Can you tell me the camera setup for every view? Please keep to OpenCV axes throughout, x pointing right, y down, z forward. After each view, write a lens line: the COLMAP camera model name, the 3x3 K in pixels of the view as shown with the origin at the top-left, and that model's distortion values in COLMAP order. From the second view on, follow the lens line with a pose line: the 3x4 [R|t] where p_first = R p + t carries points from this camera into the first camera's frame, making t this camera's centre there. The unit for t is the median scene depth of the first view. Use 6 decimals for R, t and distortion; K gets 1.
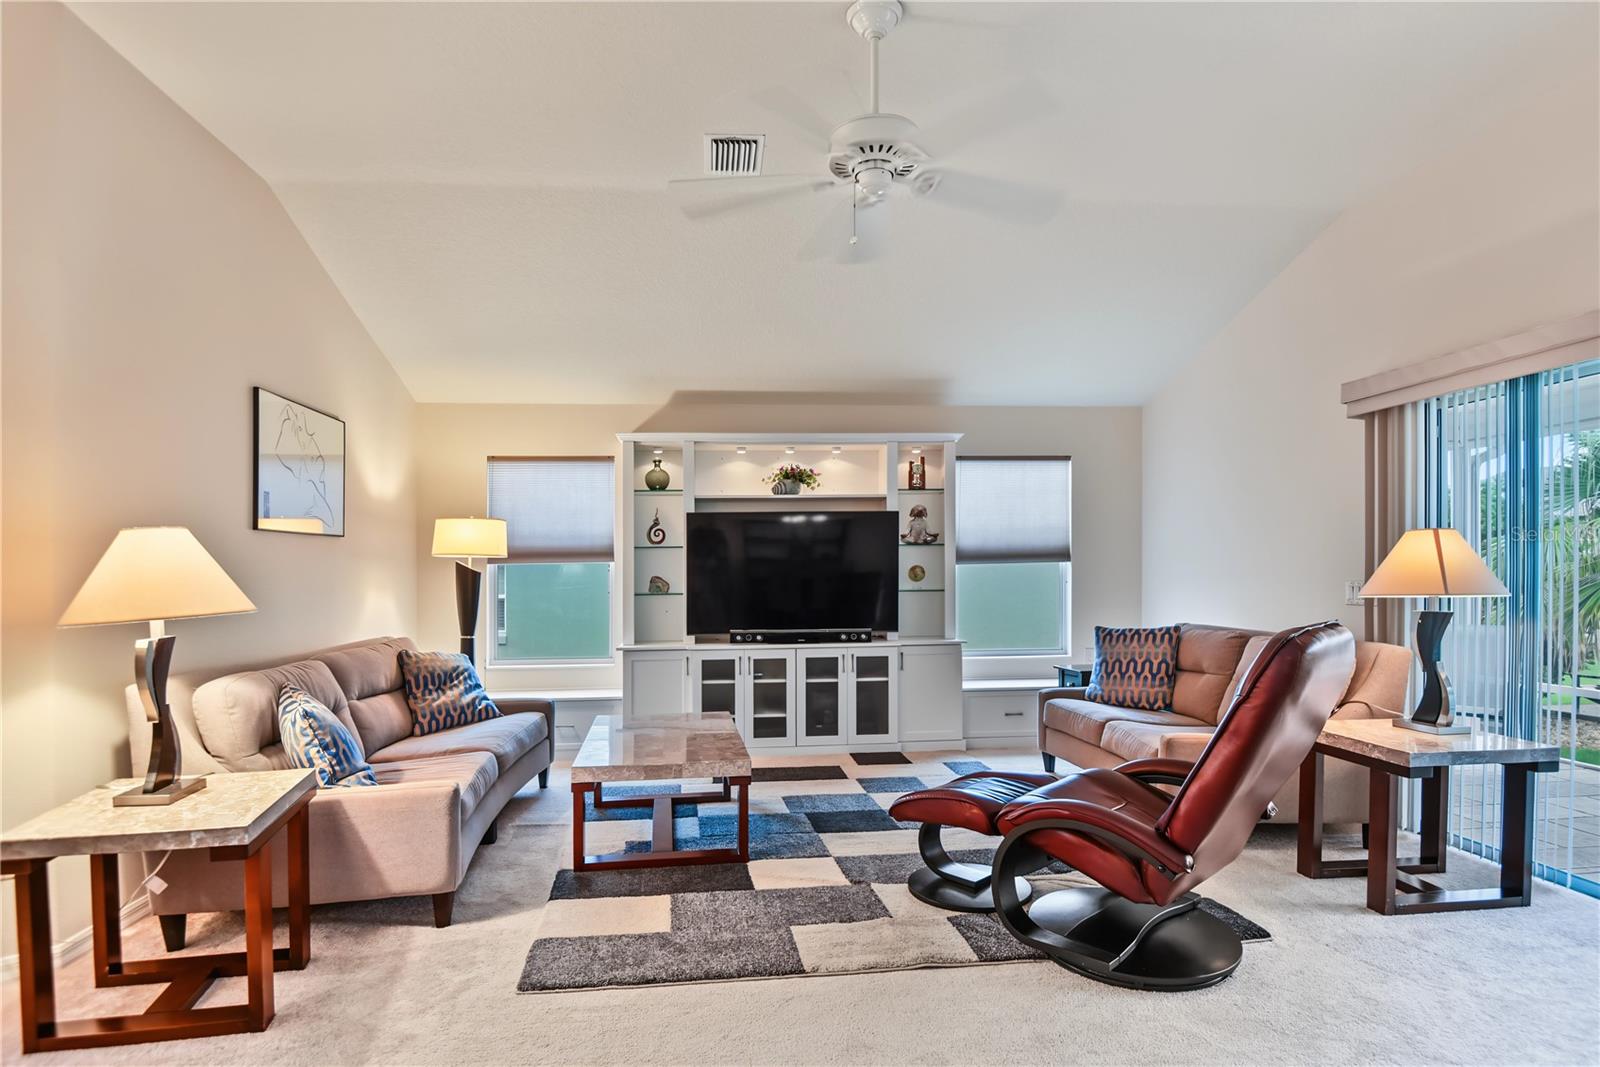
lens RADIAL K [[789.6, 0, 860.7], [0, 789.6, 563.4], [0, 0, 1]] dist [0.001634, 0.000144]
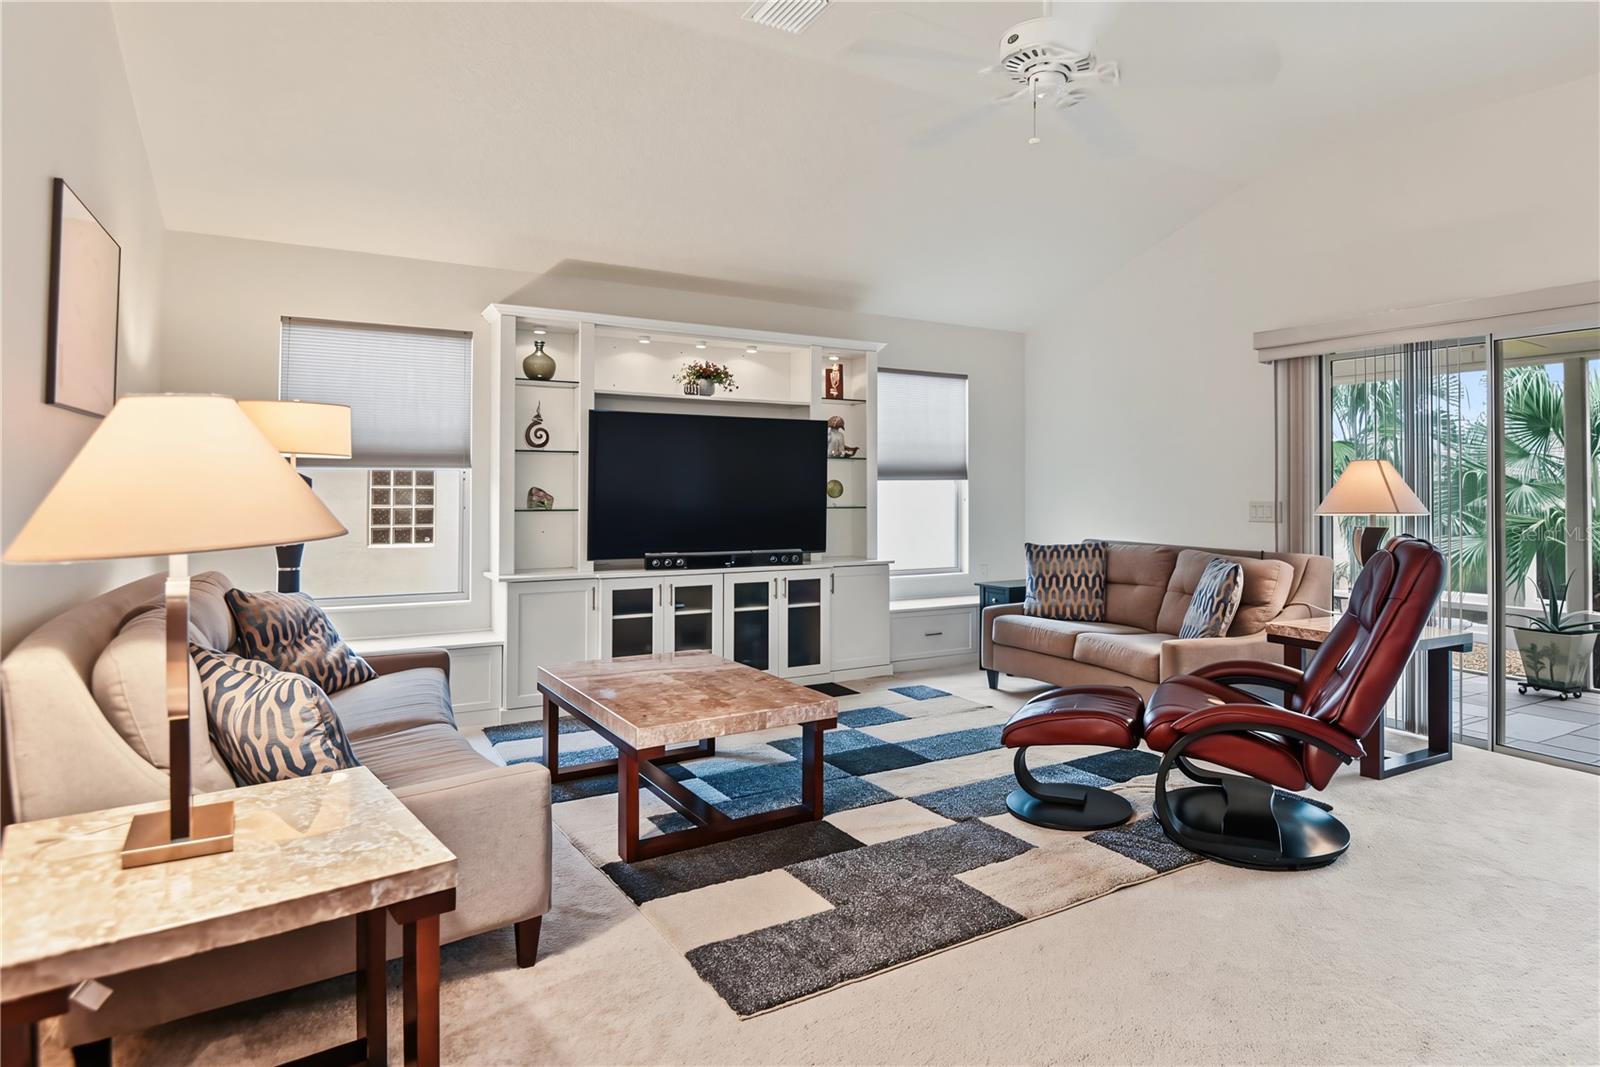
lens RADIAL K [[834.0, 0, 915.1], [0, 834.0, 469.2], [0, 0, 1]] dist [0.001417, -0.000578]
pose [[0.902600, 0.025681, 0.429714, -0.290271], [-0.019940, 0.999642, -0.017859, 0.005511], [-0.430019, 0.007551, 0.902788, 0.079120]]
